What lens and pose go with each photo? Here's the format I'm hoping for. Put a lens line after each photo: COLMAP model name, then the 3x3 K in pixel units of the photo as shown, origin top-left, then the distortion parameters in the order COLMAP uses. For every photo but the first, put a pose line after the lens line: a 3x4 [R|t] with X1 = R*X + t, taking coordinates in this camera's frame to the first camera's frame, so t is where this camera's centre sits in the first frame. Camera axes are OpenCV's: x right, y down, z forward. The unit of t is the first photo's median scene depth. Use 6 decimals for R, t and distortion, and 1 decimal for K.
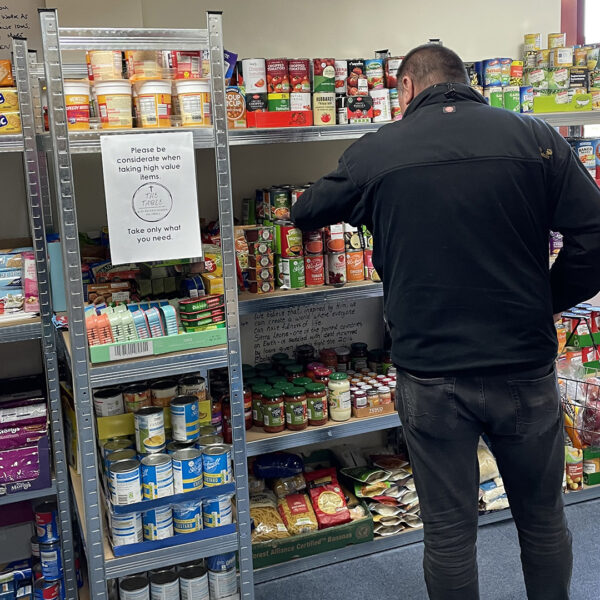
lens RADIAL K [[786.8, 0, 300.0], [0, 786.8, 255.9], [0, 0, 1]] dist [0.081414, -0.119594]
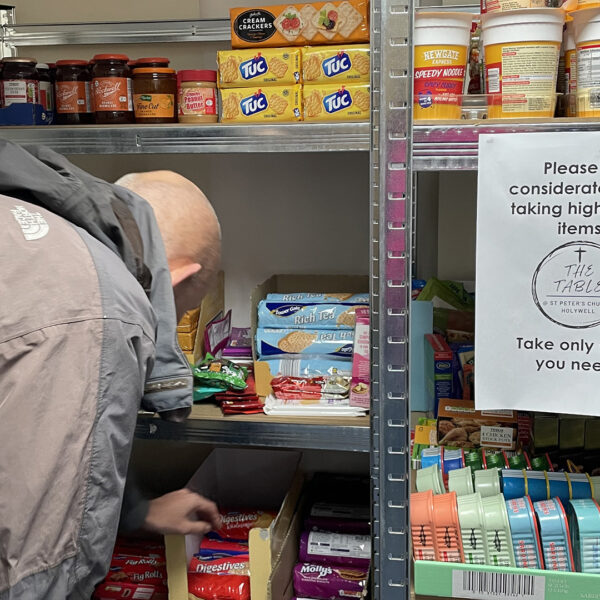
lens RADIAL K [[786.8, 0, 300.0], [0, 786.8, 255.9], [0, 0, 1]] dist [0.081414, -0.119594]
pose [[0.862829, 0.113686, -0.492546, -0.103728], [-0.100382, 0.993511, 0.053468, -0.092107], [0.495429, 0.003309, 0.868642, 0.529619]]
